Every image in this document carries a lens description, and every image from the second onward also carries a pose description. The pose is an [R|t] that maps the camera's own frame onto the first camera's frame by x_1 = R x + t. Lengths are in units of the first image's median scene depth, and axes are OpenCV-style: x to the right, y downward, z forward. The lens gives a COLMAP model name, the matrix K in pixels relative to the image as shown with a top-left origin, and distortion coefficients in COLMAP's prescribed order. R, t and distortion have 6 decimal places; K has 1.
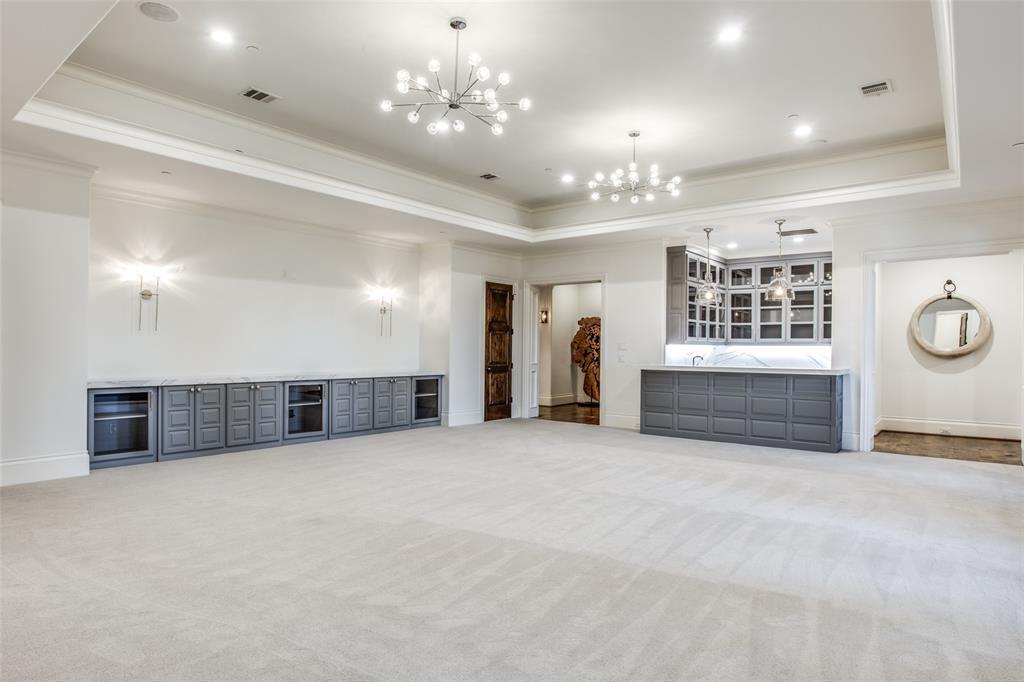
lens RADIAL K [[603.4, 0, 512.8], [0, 603.4, 351.8], [0, 0, 1]] dist [-0.000780, 0.000023]
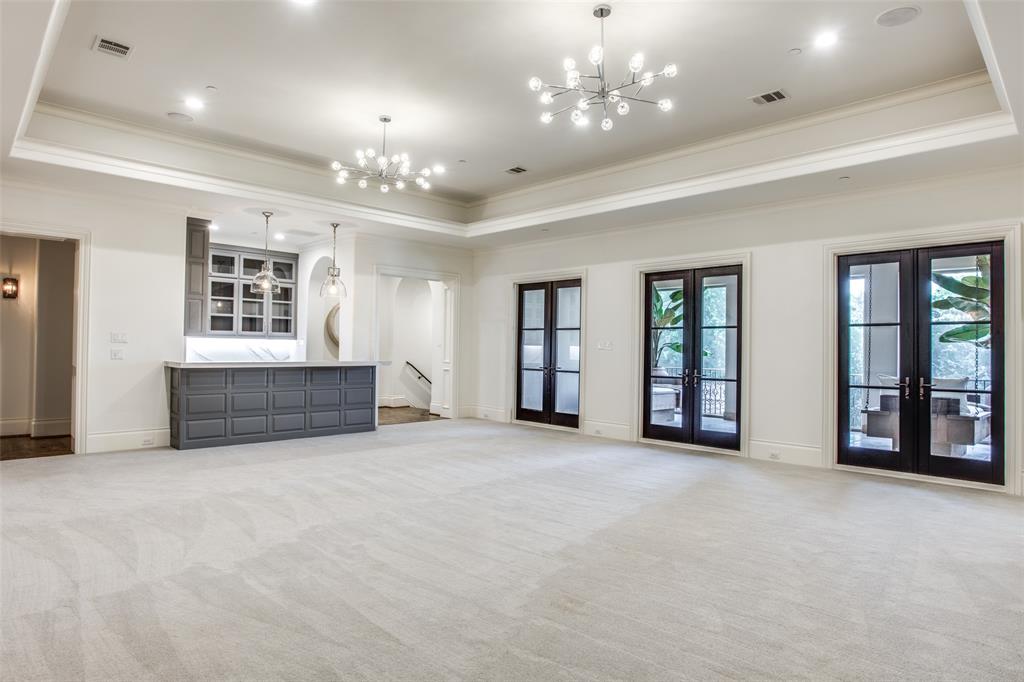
lens RADIAL K [[593.9, 0, 512.7], [0, 593.9, 338.8], [0, 0, 1]] dist [-0.005132, -0.000983]
pose [[0.148344, 0.009164, 0.988893, -0.470364], [-0.005658, 0.999949, -0.008418, -0.004640], [-0.988920, -0.004347, 0.148388, 0.445116]]
